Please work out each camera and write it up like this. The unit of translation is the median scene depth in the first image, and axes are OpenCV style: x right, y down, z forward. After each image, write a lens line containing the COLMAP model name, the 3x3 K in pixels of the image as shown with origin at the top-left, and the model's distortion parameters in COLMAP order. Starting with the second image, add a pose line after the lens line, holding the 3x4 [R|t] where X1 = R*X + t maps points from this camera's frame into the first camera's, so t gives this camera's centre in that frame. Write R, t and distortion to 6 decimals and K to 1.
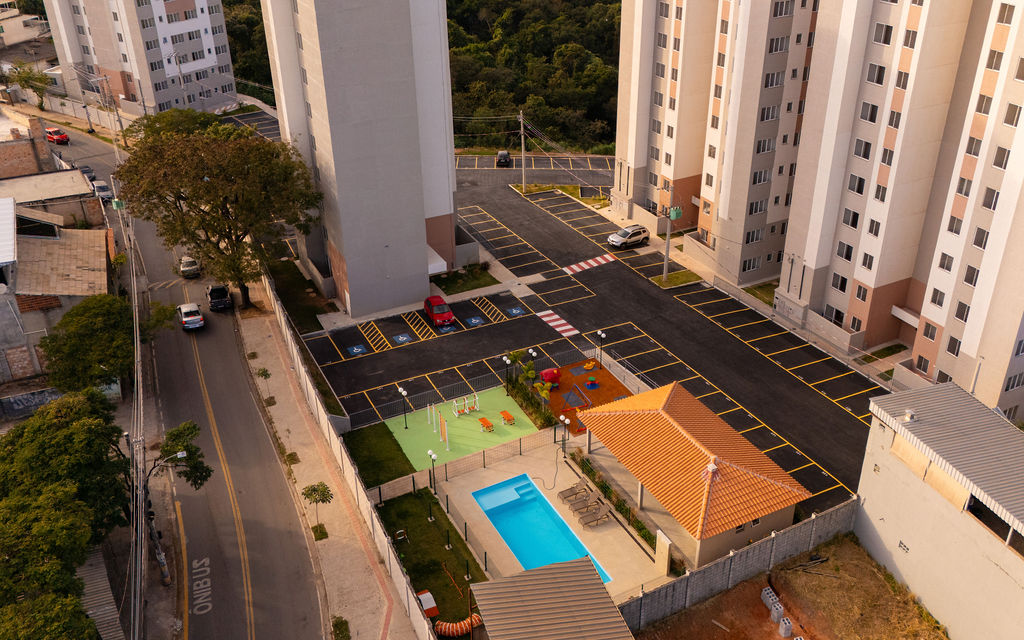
lens RADIAL K [[920.5, 0, 516.0], [0, 920.5, 315.6], [0, 0, 1]] dist [0.081596, -0.071428]
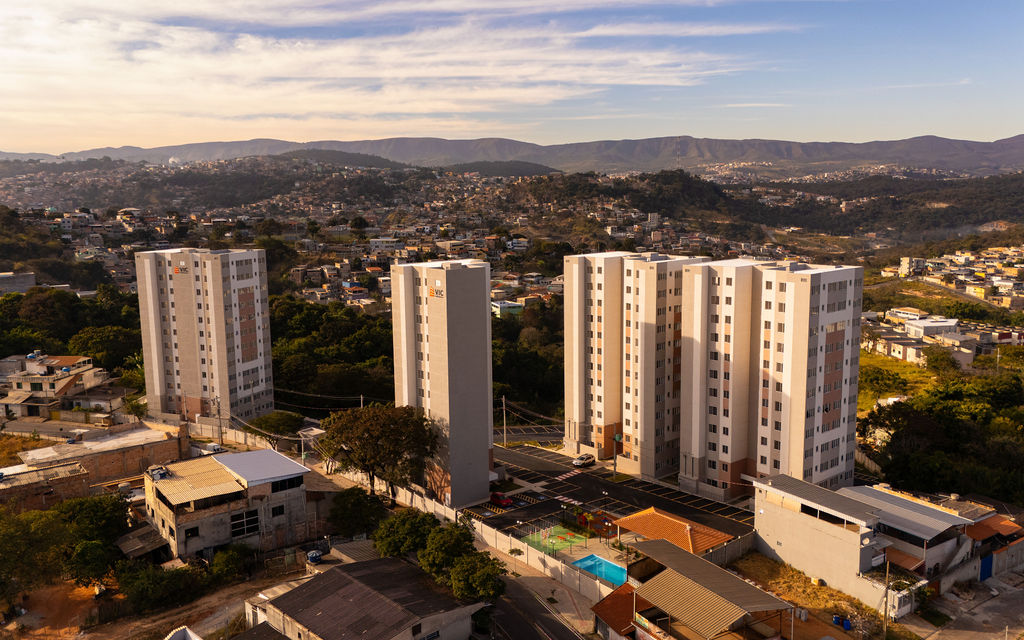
lens RADIAL K [[920.5, 0, 502.7], [0, 920.5, 359.1], [0, 0, 1]] dist [0.081596, -0.071428]
pose [[0.974451, -0.050664, 0.218810, -0.413226], [0.116550, 0.946854, -0.299806, 0.245305], [-0.191992, 0.317649, 0.928568, -0.645056]]
